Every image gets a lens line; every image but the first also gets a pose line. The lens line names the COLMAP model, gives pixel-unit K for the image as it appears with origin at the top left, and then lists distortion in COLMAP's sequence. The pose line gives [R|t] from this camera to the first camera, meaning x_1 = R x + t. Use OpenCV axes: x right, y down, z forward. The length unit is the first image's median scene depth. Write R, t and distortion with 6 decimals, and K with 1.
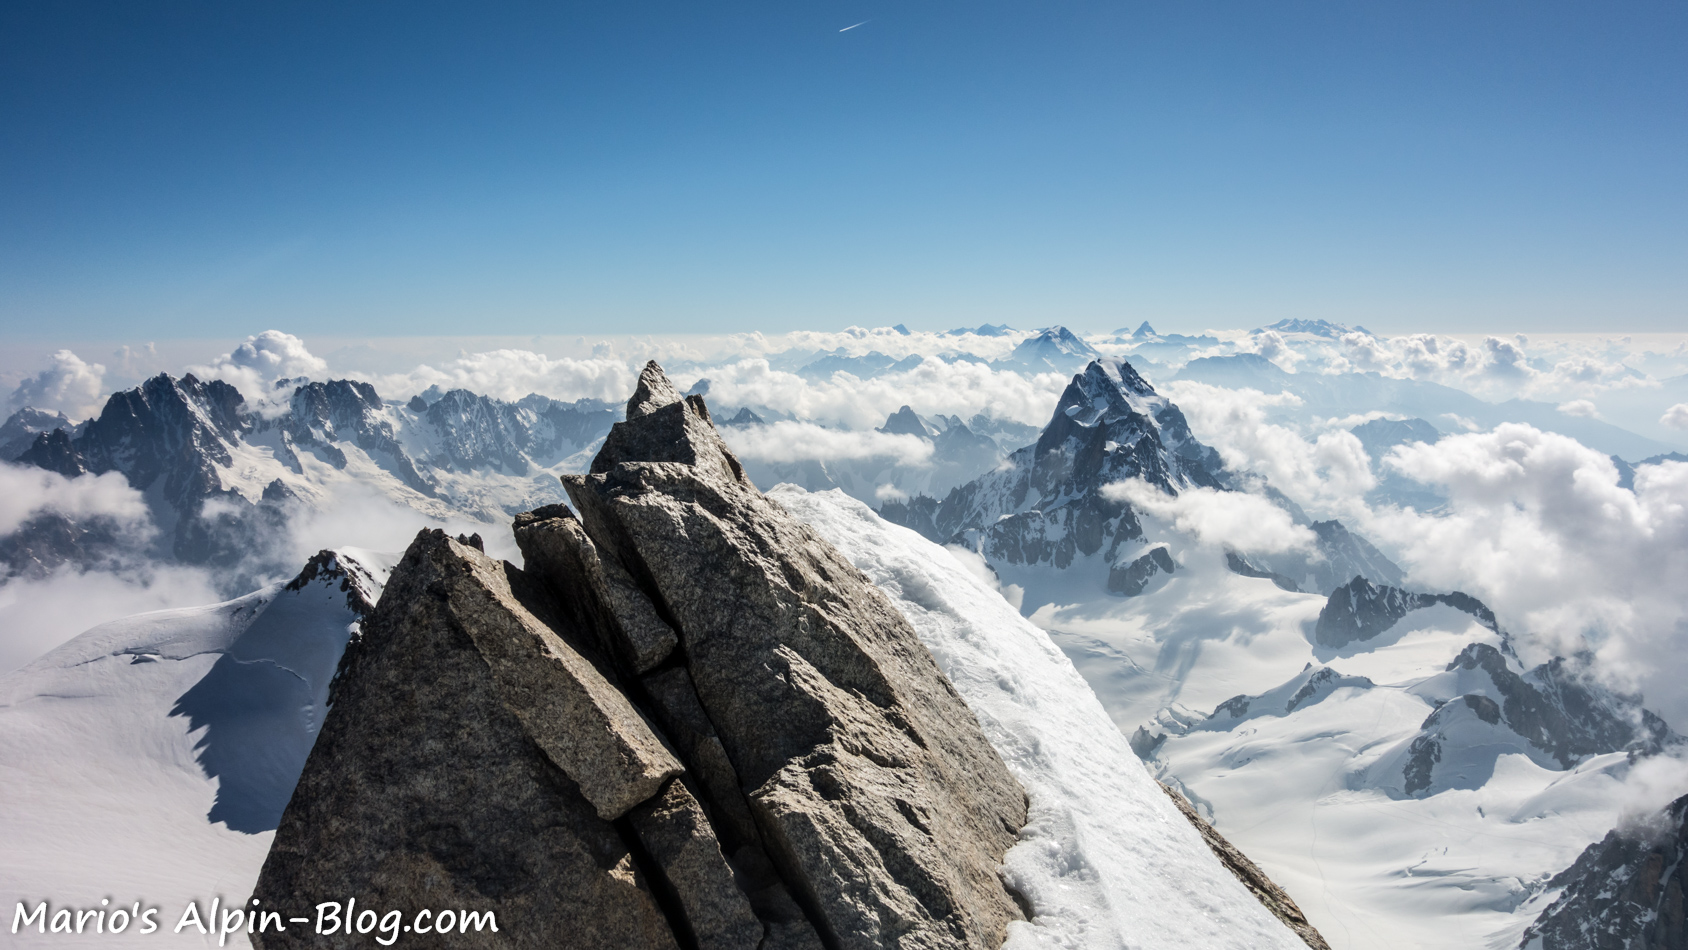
lens RADIAL K [[1338.8, 0, 839.6], [0, 1338.8, 481.6], [0, 0, 1]] dist [-0.005537, -0.009285]
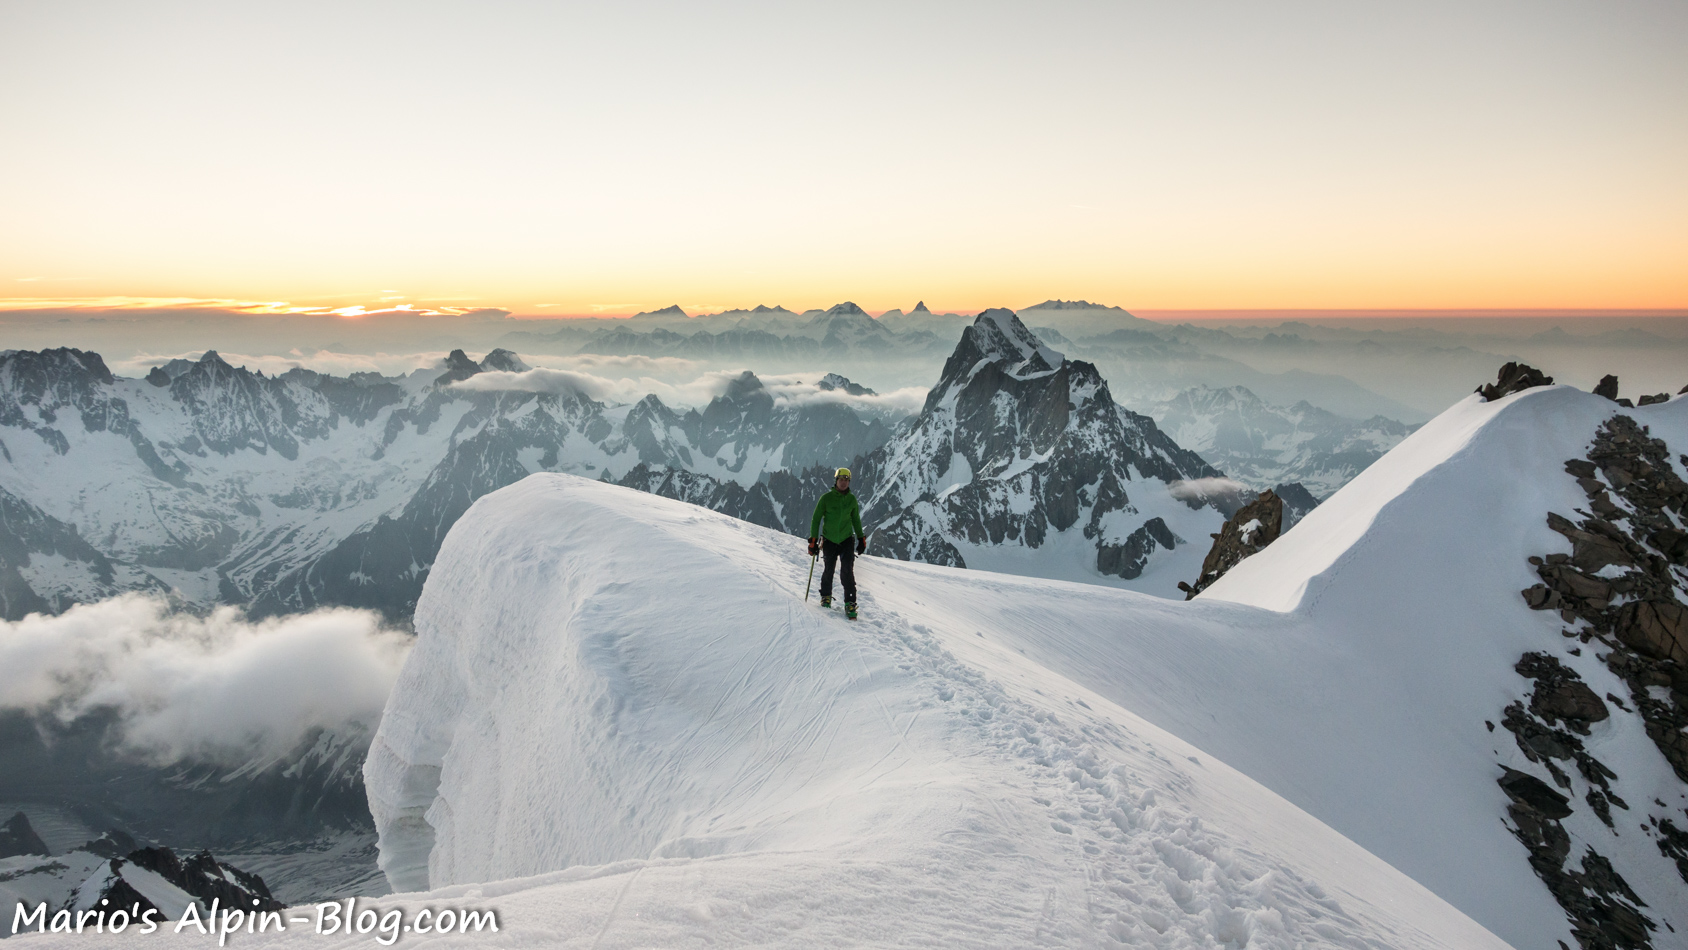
lens RADIAL K [[1338.8, 0, 841.2], [0, 1338.8, 471.2], [0, 0, 1]] dist [-0.005537, -0.009285]
pose [[0.985160, -0.022037, 0.170215, -0.049682], [0.021273, 0.999754, 0.006312, 0.006607], [-0.170312, -0.002598, 0.985387, 0.133812]]
